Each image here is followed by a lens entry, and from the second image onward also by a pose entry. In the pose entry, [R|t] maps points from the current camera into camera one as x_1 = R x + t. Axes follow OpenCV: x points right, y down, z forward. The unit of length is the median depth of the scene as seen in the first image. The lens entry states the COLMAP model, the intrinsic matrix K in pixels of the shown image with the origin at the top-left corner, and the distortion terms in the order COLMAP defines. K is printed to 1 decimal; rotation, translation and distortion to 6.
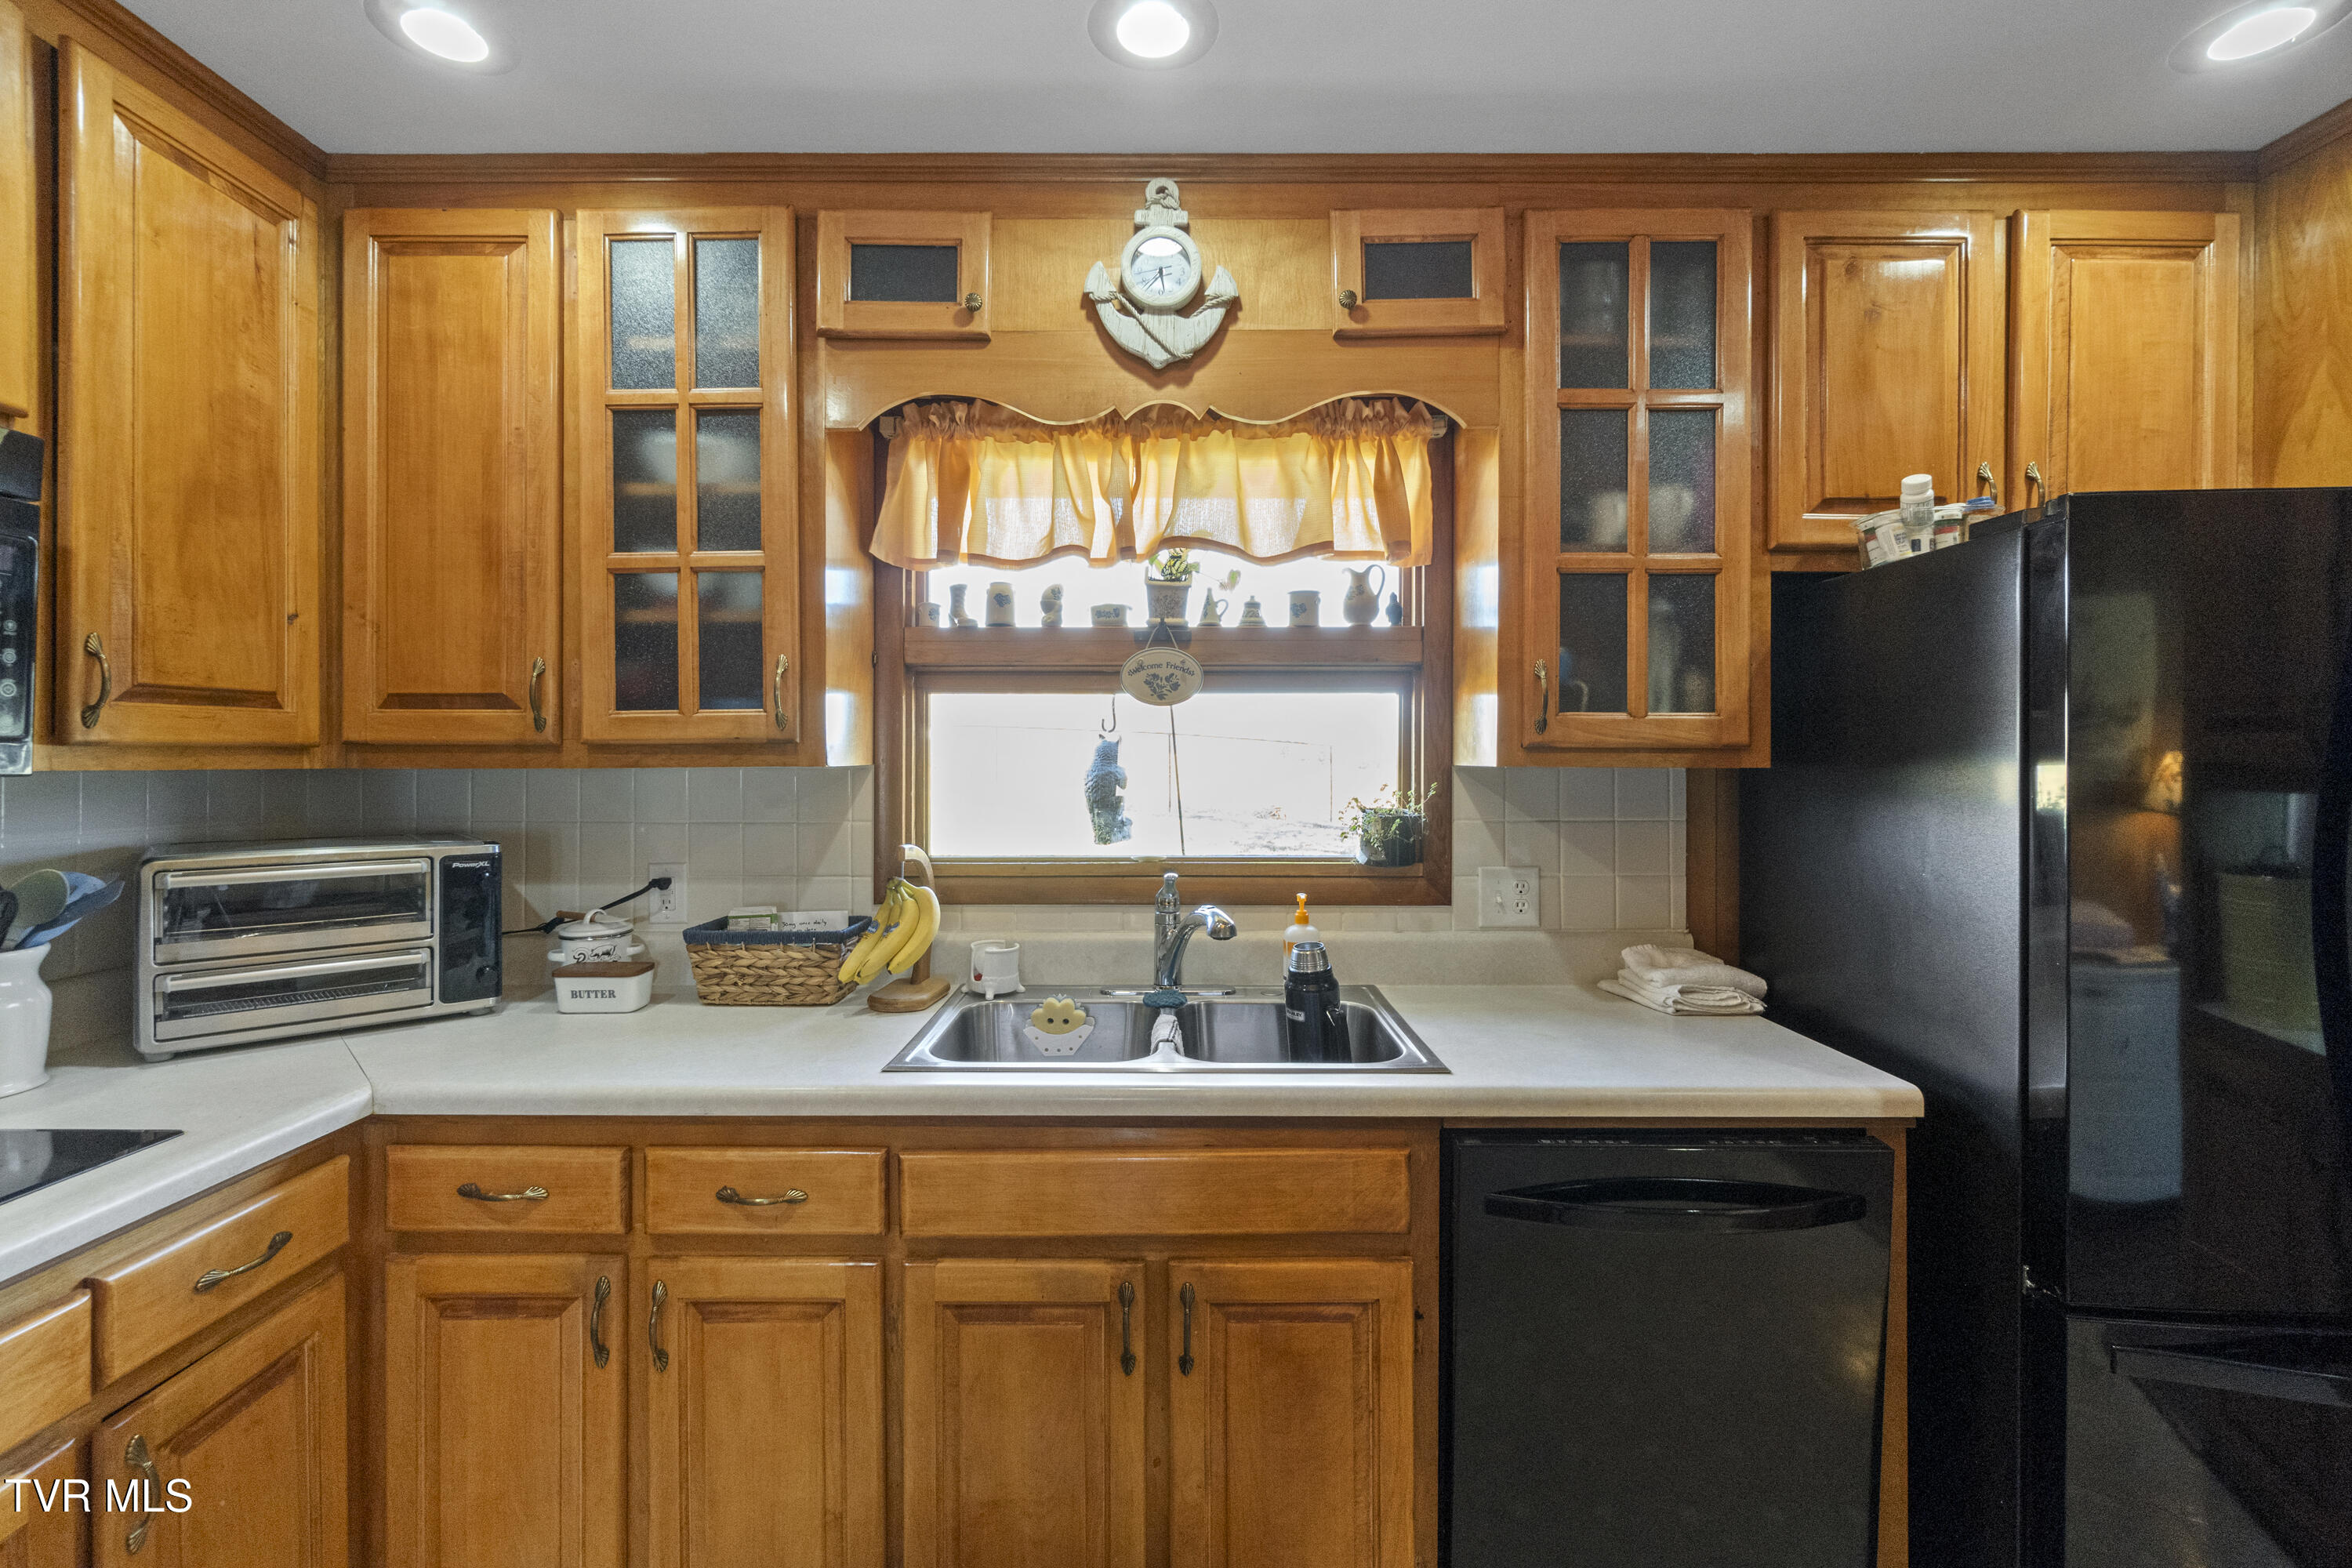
lens RADIAL K [[1021.9, 0, 1169.1], [0, 1021.9, 761.5], [0, 0, 1]] dist [-0.003071, 0.000078]
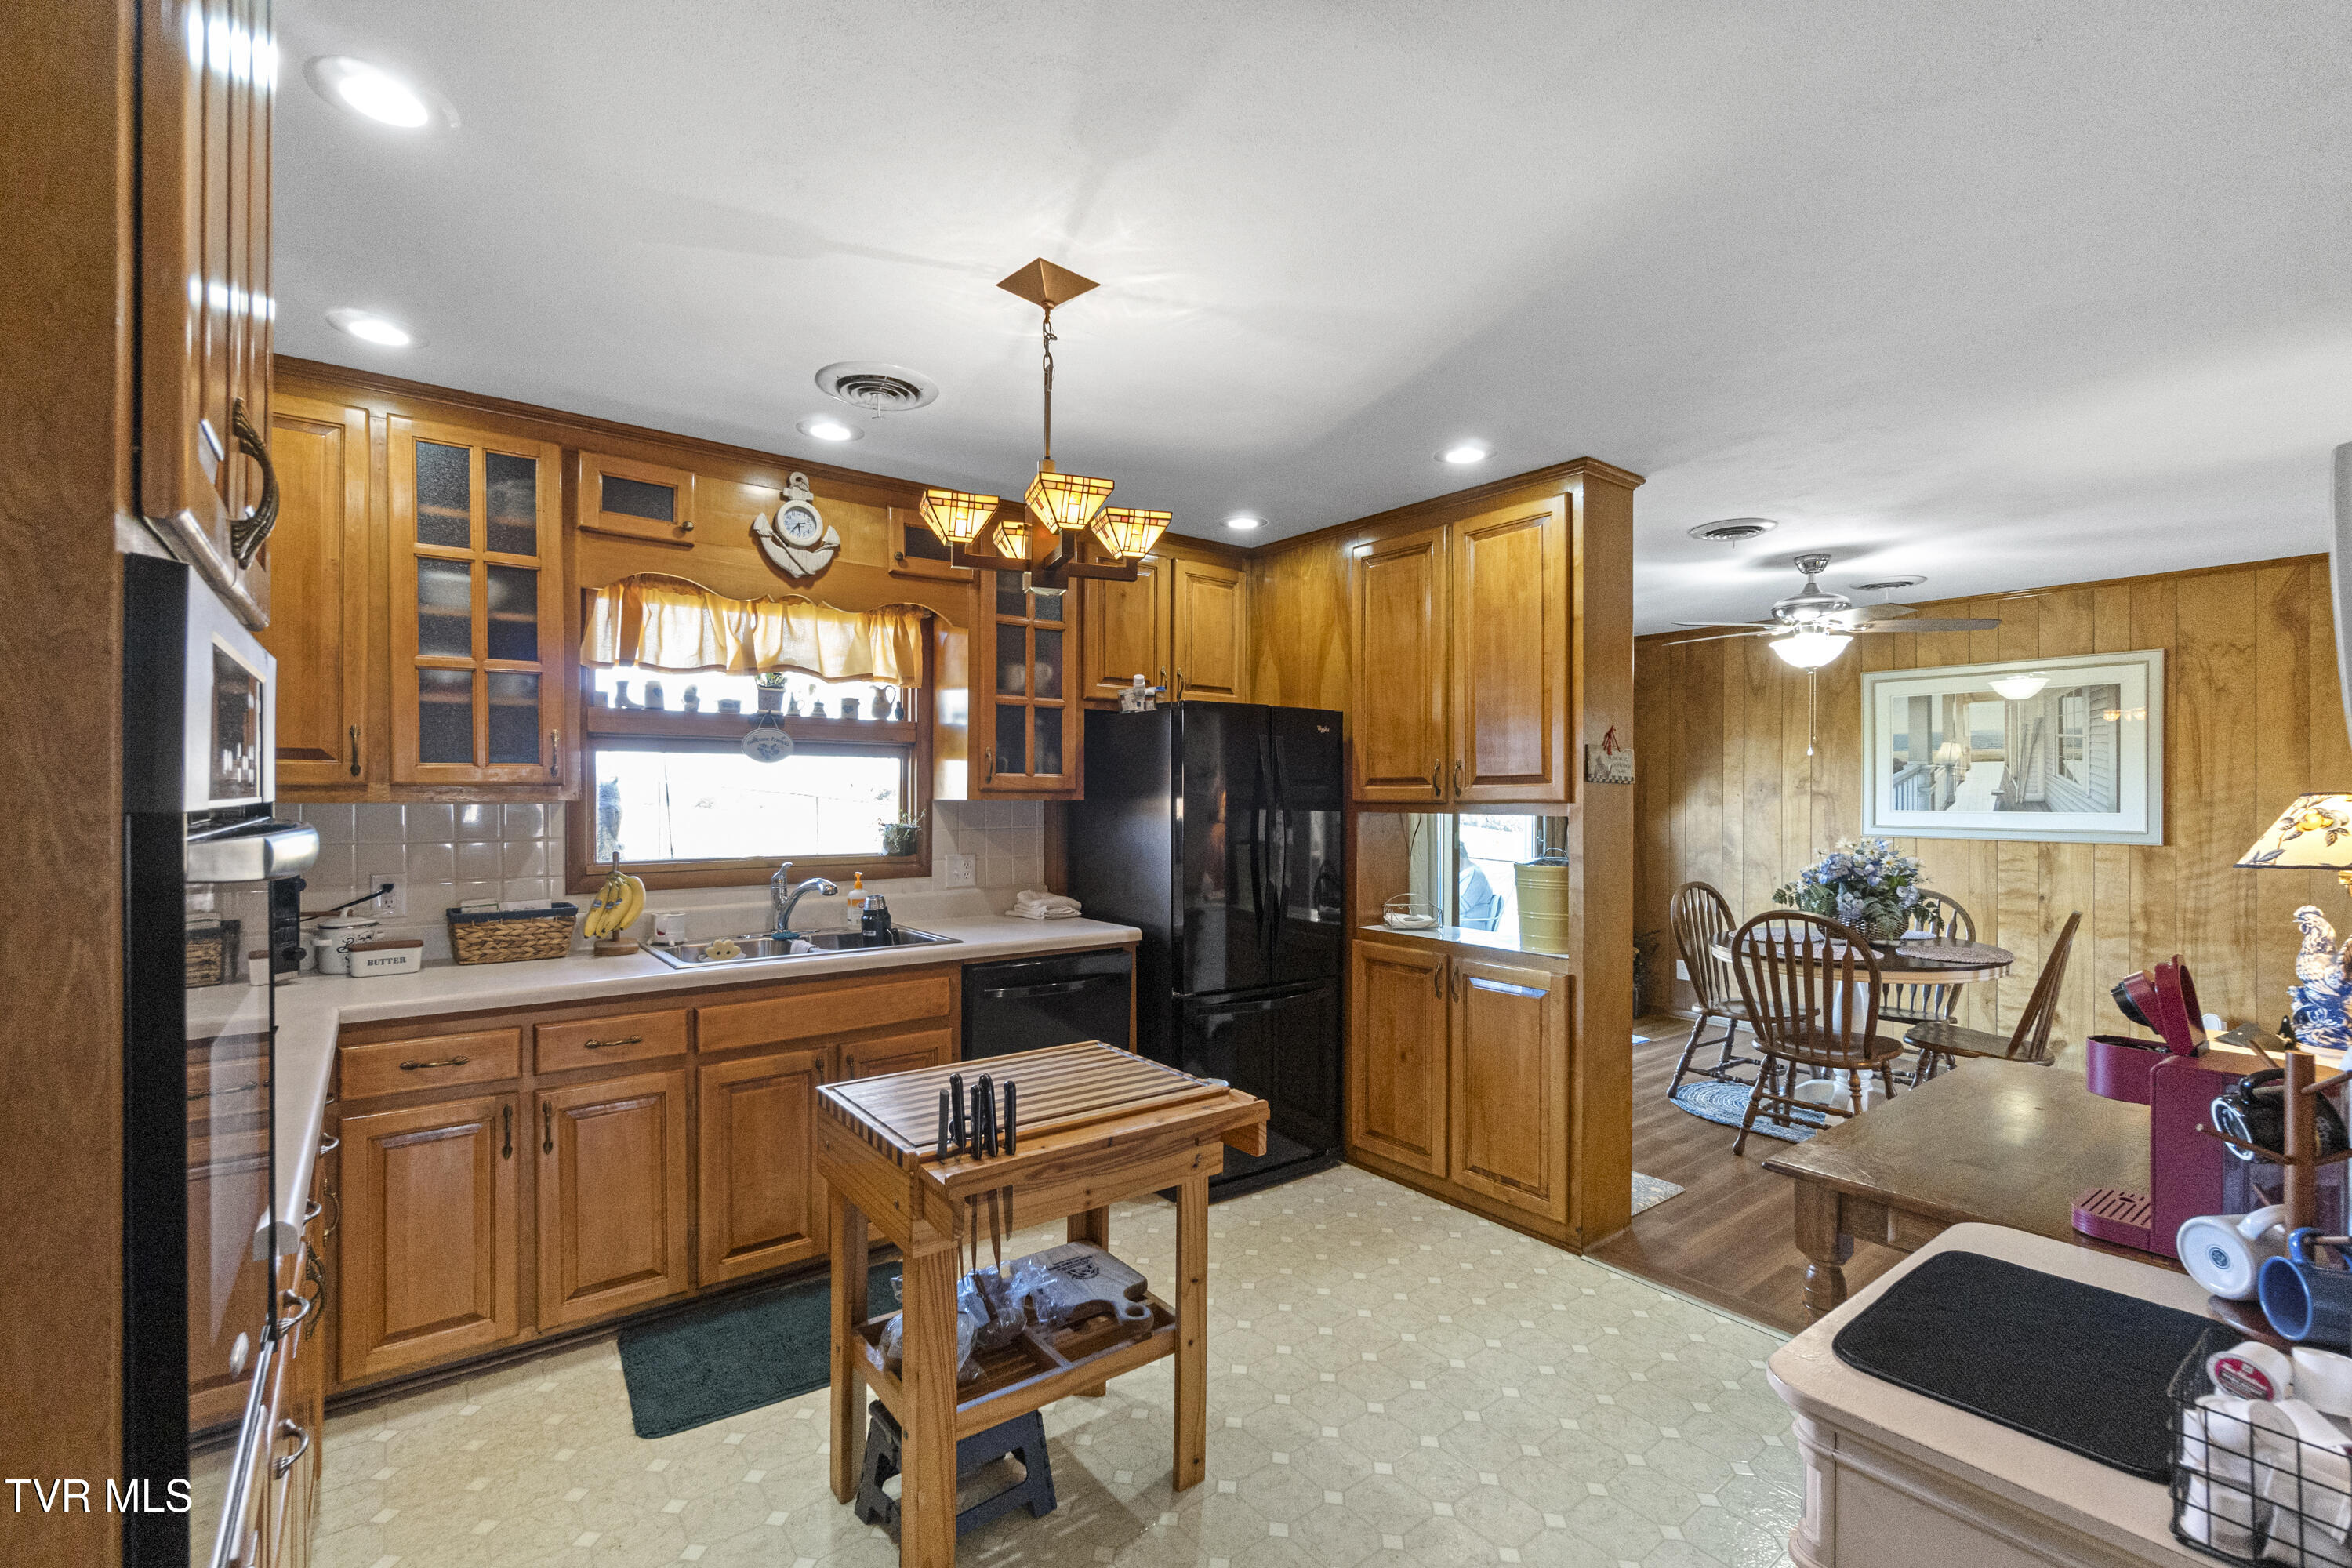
lens RADIAL K [[1017.1, 0, 1167.3], [0, 1017.1, 795.3], [0, 0, 1]] dist [-0.002979, -0.000366]
pose [[0.790746, 0.000817, 0.612144, -0.584755], [0.000796, 0.999997, -0.002362, 0.001004], [-0.612144, 0.002355, 0.790743, -0.802929]]
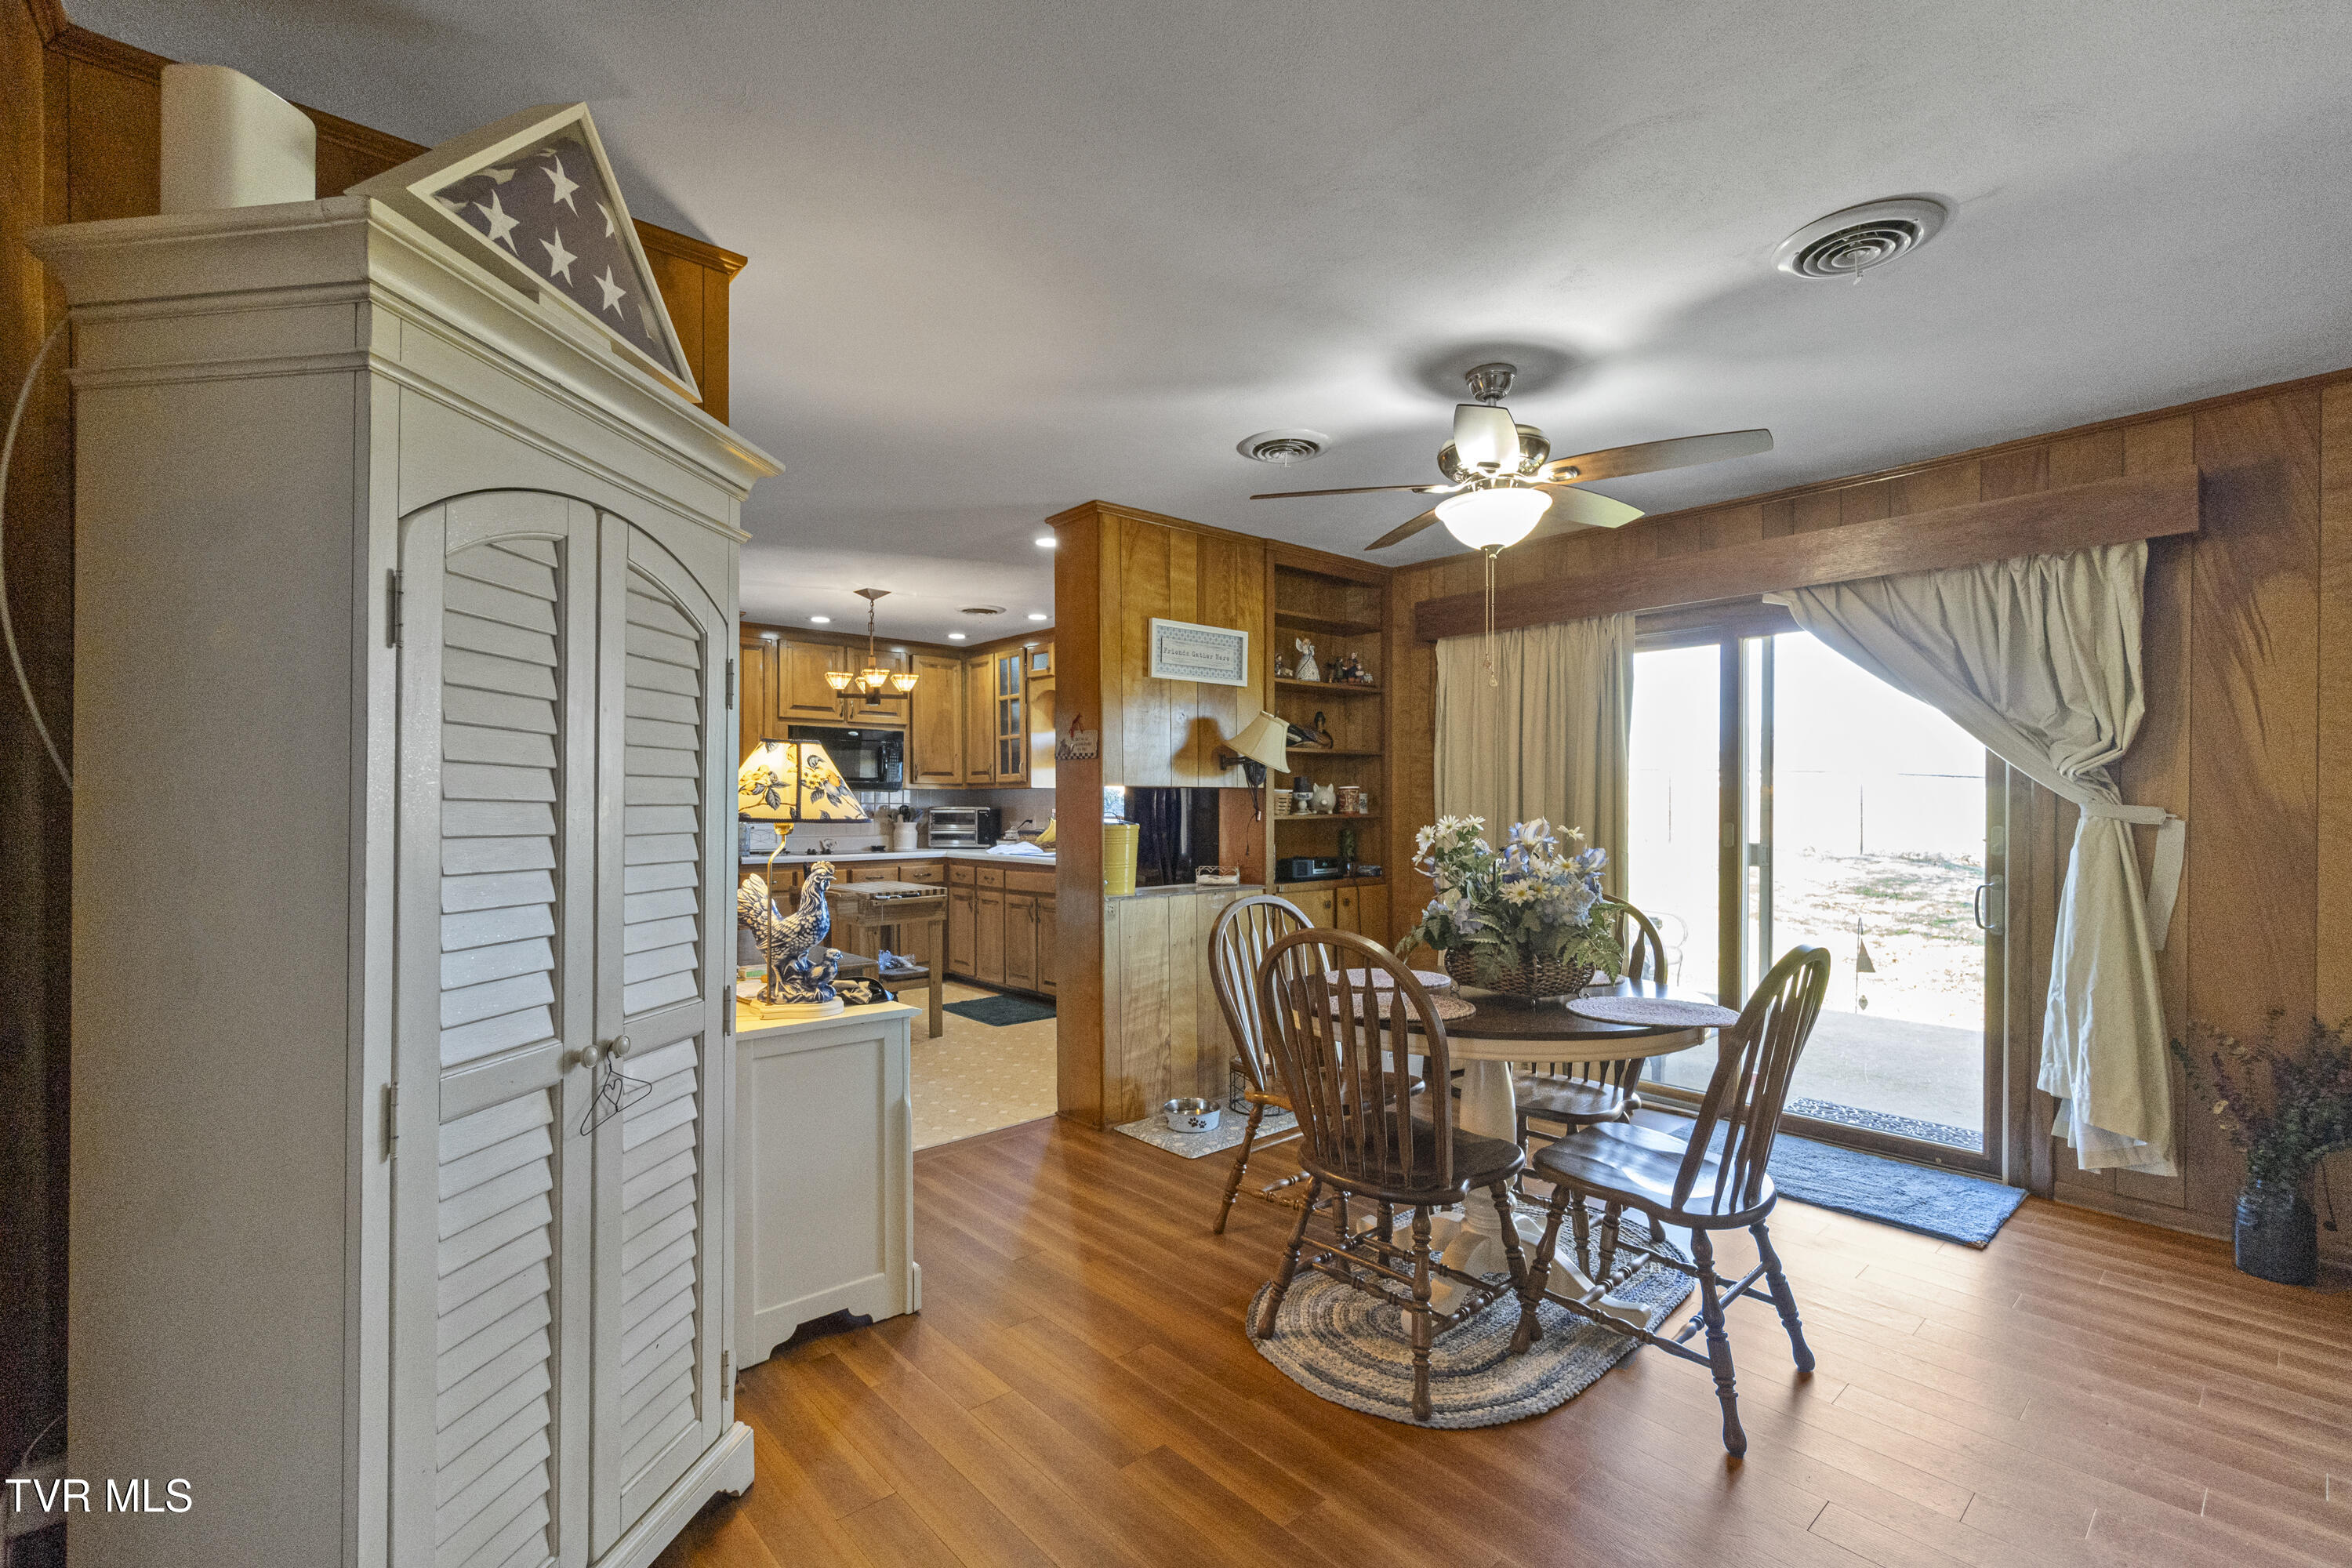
lens RADIAL K [[1046.9, 0, 1177.6], [0, 1046.9, 811.6], [0, 0, 1]] dist [0.000220, -0.000020]
pose [[0.662918, 0.002966, -0.748686, 3.073214], [-0.001463, 0.999995, 0.002665, 0.086973], [0.748690, -0.000671, 0.662919, -1.254049]]
